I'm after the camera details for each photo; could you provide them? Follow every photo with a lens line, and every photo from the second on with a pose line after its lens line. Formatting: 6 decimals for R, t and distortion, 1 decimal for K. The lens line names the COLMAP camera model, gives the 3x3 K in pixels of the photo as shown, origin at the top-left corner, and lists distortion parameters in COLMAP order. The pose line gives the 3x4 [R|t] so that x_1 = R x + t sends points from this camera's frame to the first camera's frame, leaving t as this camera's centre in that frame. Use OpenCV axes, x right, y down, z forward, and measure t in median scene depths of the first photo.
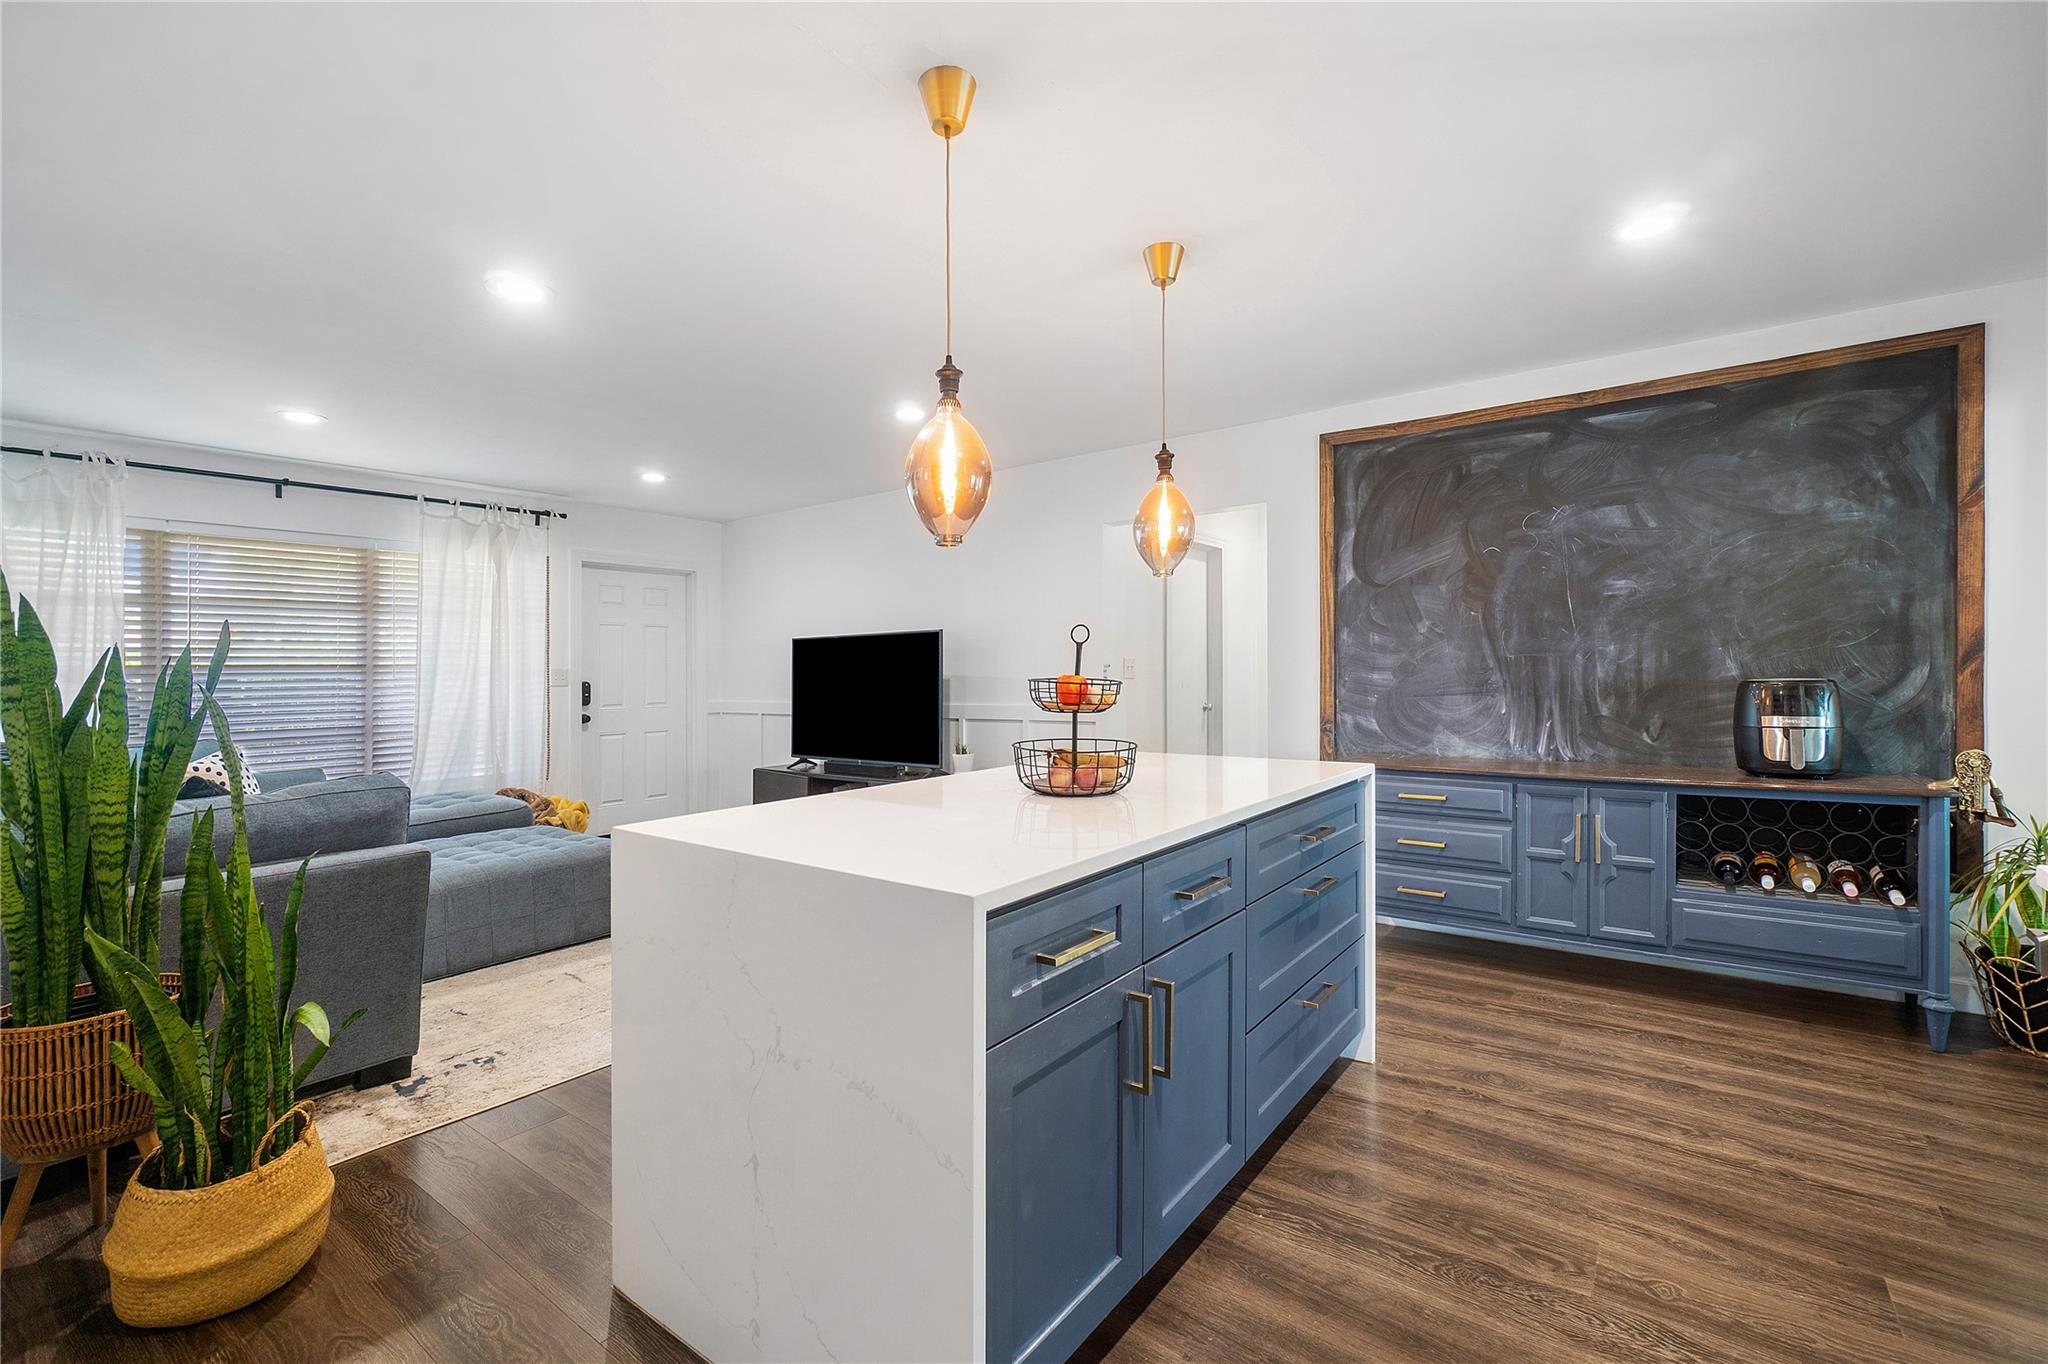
lens RADIAL K [[909.4, 0, 1019.5], [0, 909.4, 665.7], [0, 0, 1]] dist [-0.004271, -0.000154]
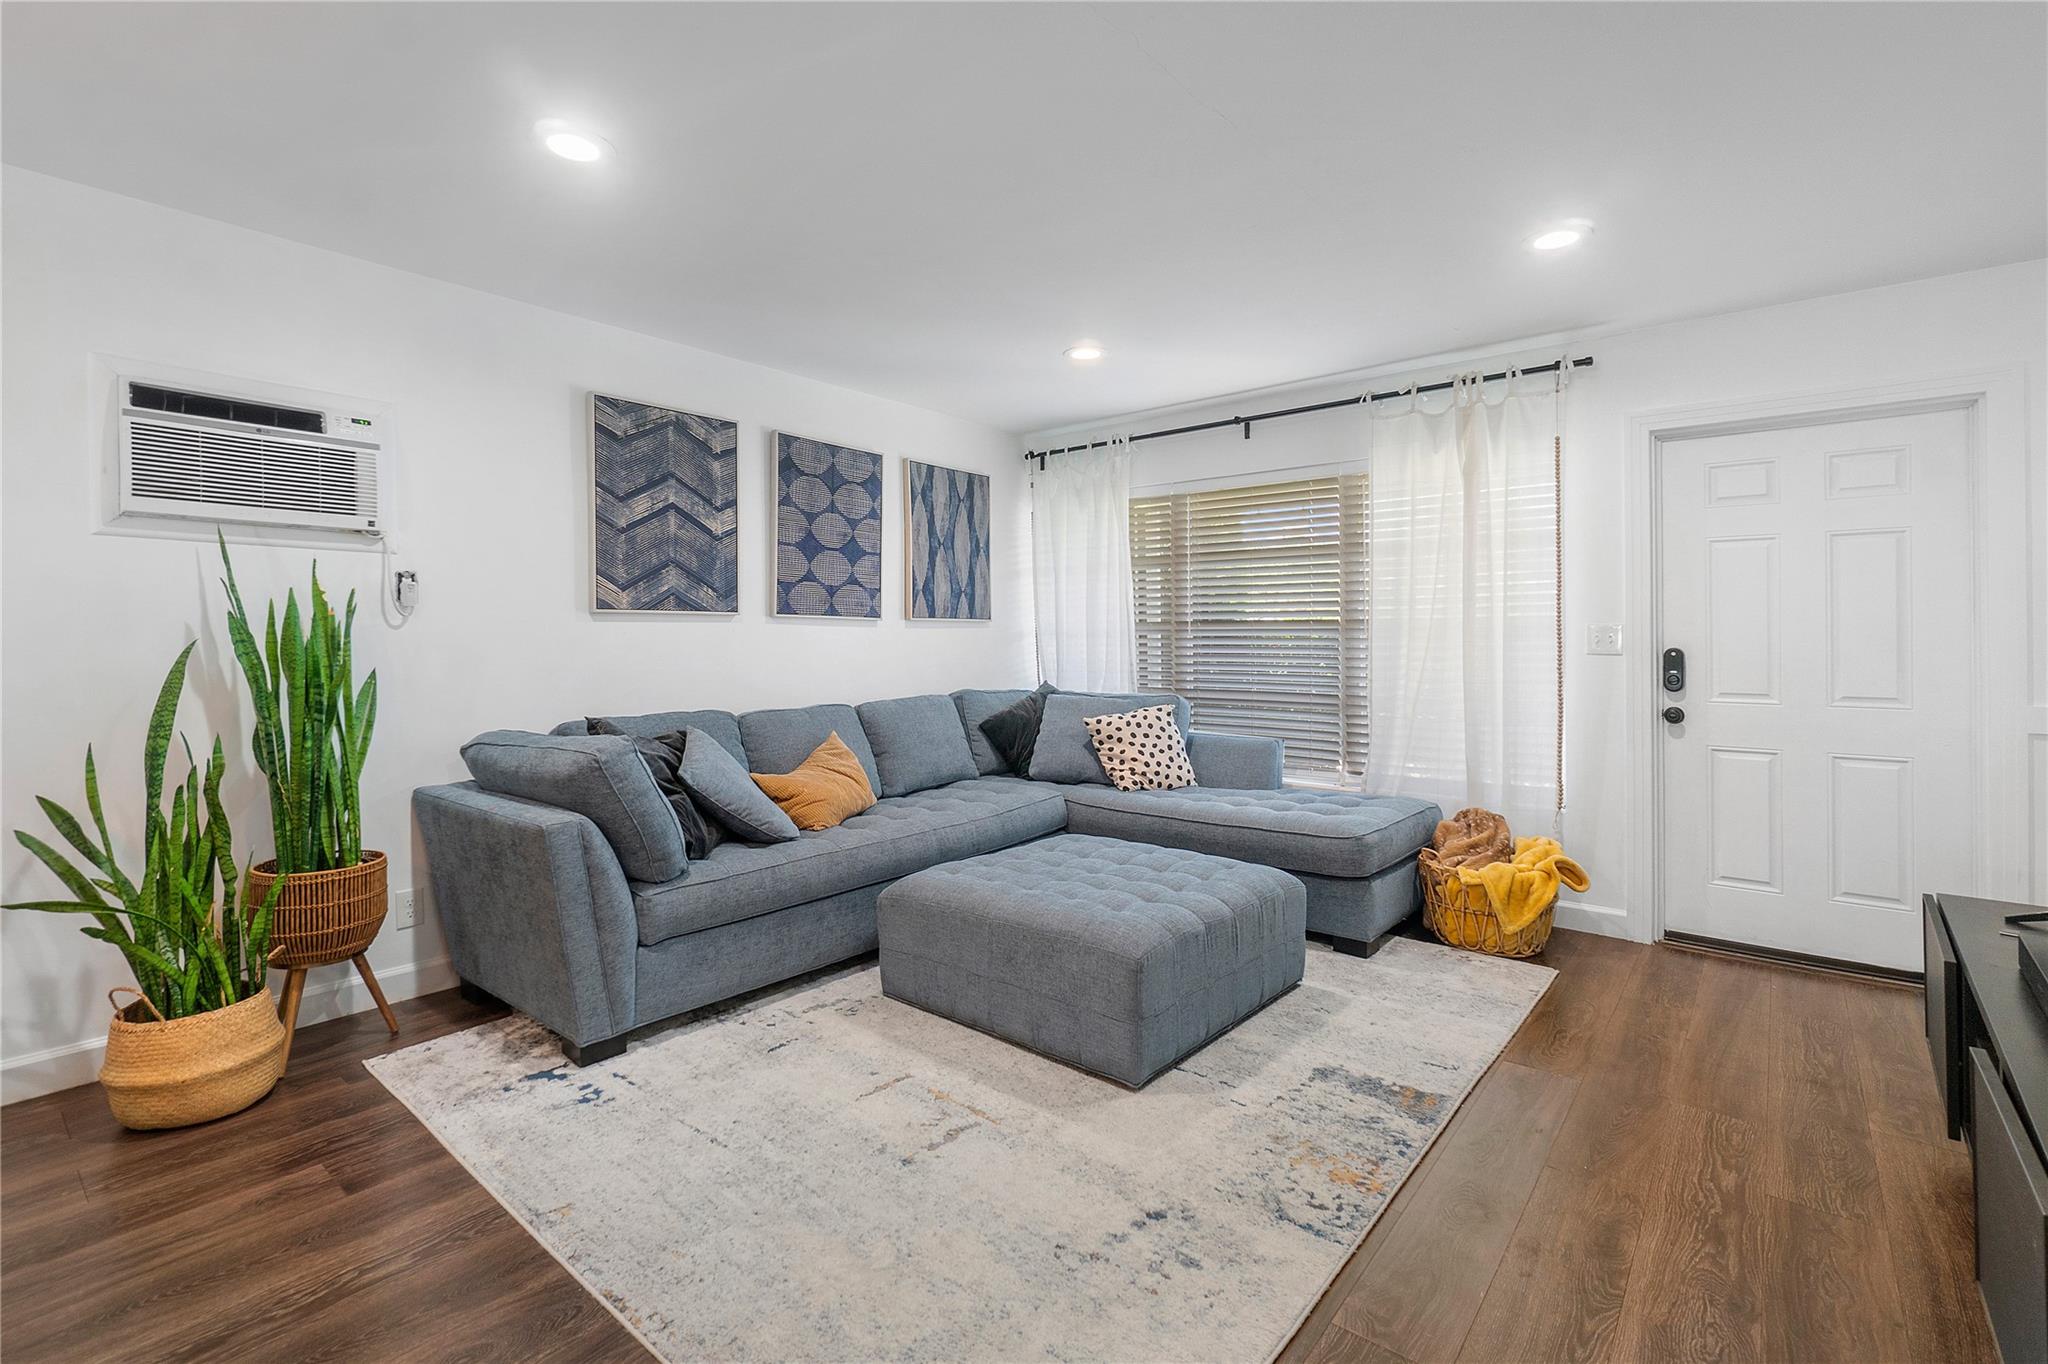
lens RADIAL K [[926.3, 0, 1017.2], [0, 926.3, 634.8], [0, 0, 1]] dist [-0.002607, -0.000049]
pose [[-0.043457, 0.006430, -0.999035, 0.127861], [0.003293, 0.999975, 0.006293, 0.005796], [0.999050, -0.003016, -0.043477, 0.788251]]
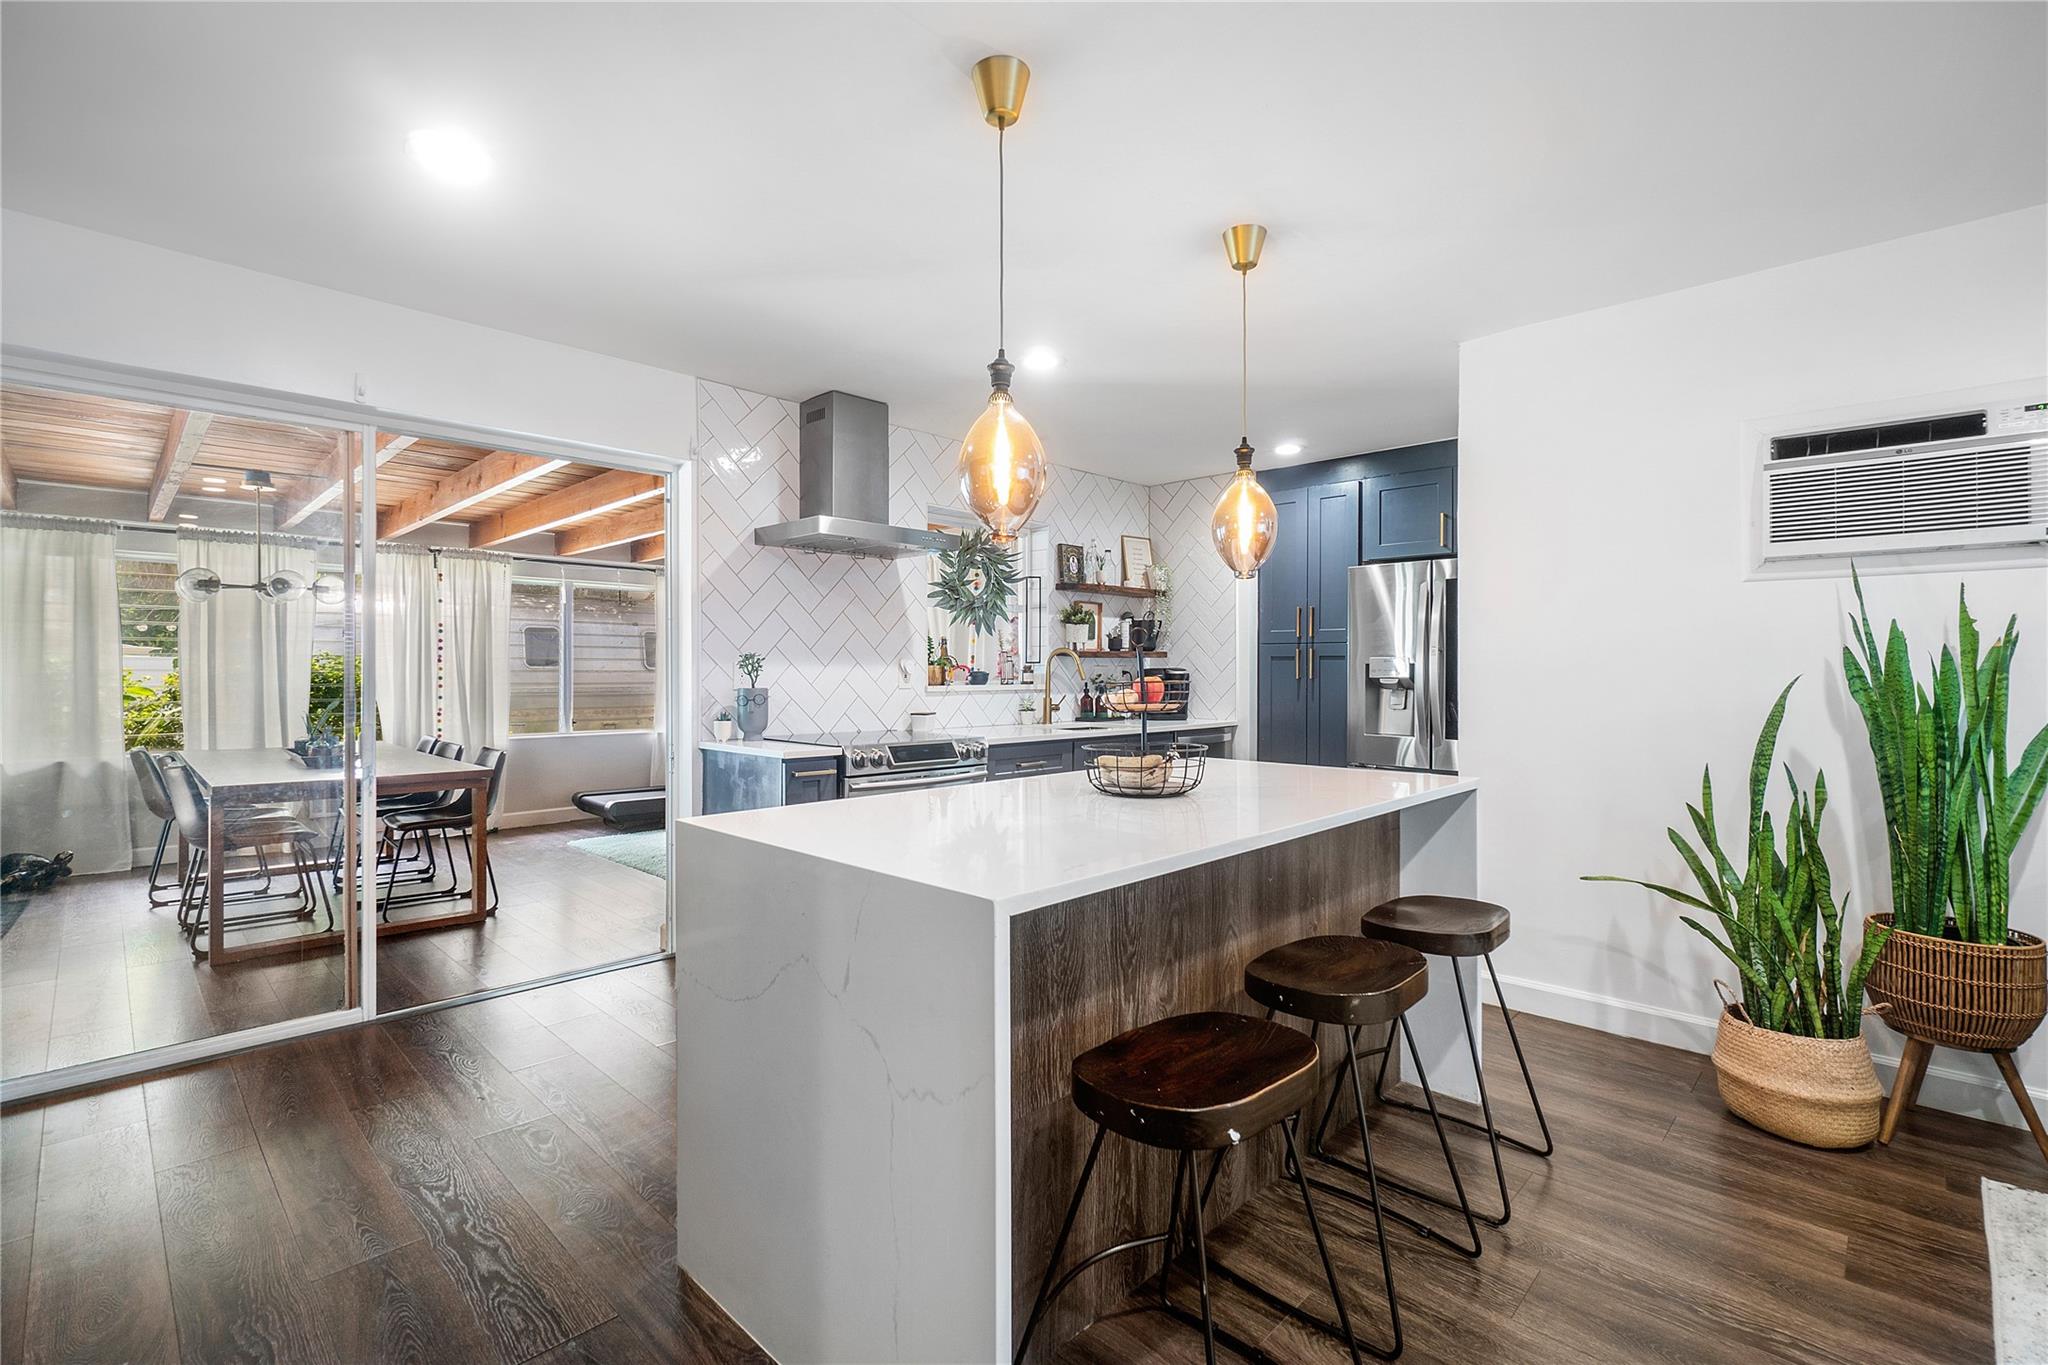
lens RADIAL K [[923.0, 0, 1002.5], [0, 923.0, 674.1], [0, 0, 1]] dist [-0.005157, -0.000419]
pose [[-0.990180, 0.008033, 0.139568, 0.019676], [0.007927, 0.999968, -0.001319, 0.006750], [-0.139574, -0.000199, -0.990212, 0.891911]]
